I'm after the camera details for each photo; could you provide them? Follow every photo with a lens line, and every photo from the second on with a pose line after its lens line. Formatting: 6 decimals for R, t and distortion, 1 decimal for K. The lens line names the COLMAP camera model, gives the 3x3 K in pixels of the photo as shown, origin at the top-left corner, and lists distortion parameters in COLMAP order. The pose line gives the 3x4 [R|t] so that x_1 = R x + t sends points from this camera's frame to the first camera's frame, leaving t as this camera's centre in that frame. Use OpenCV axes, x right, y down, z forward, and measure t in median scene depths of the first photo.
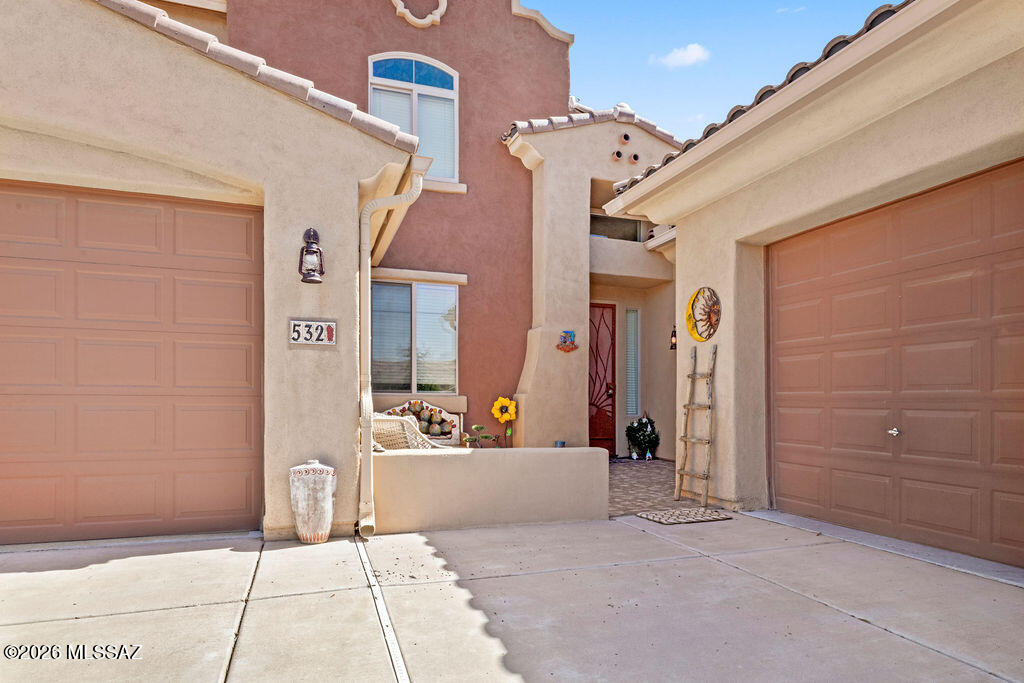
lens RADIAL K [[588.5, 0, 511.5], [0, 588.5, 342.4], [0, 0, 1]] dist [0.004898, 0.000046]
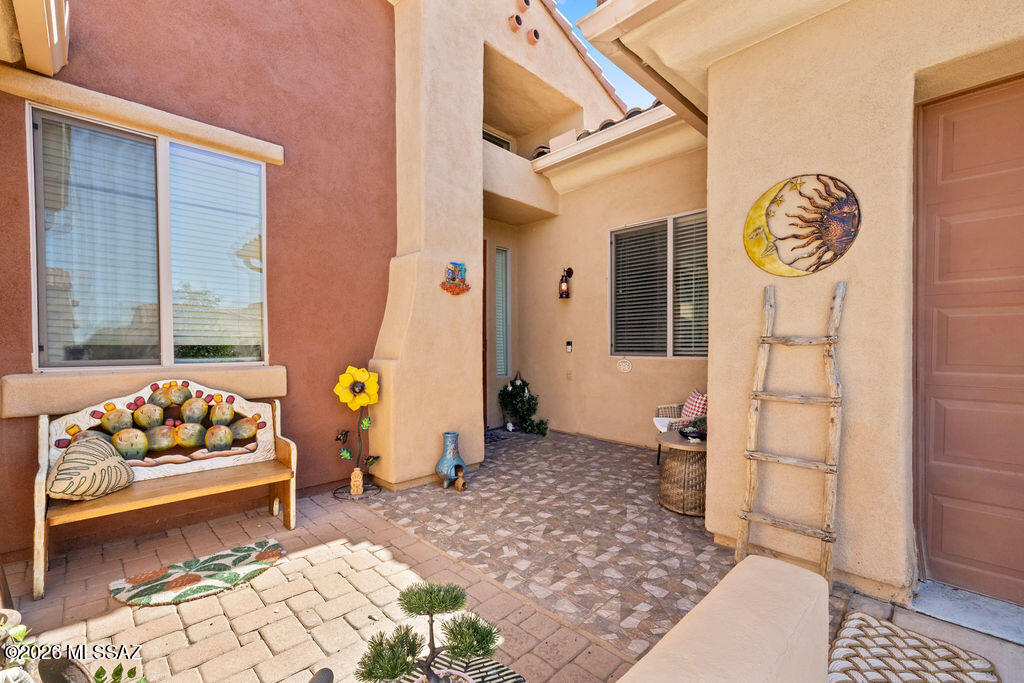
lens RADIAL K [[445.2, 0, 512.2], [0, 445.2, 342.7], [0, 0, 1]] dist [0.000625, 0.000277]
pose [[0.906199, -0.004709, 0.422826, -0.060690], [-0.037380, 0.995131, 0.091195, 0.022778], [-0.421197, -0.098445, 0.901611, 0.536195]]
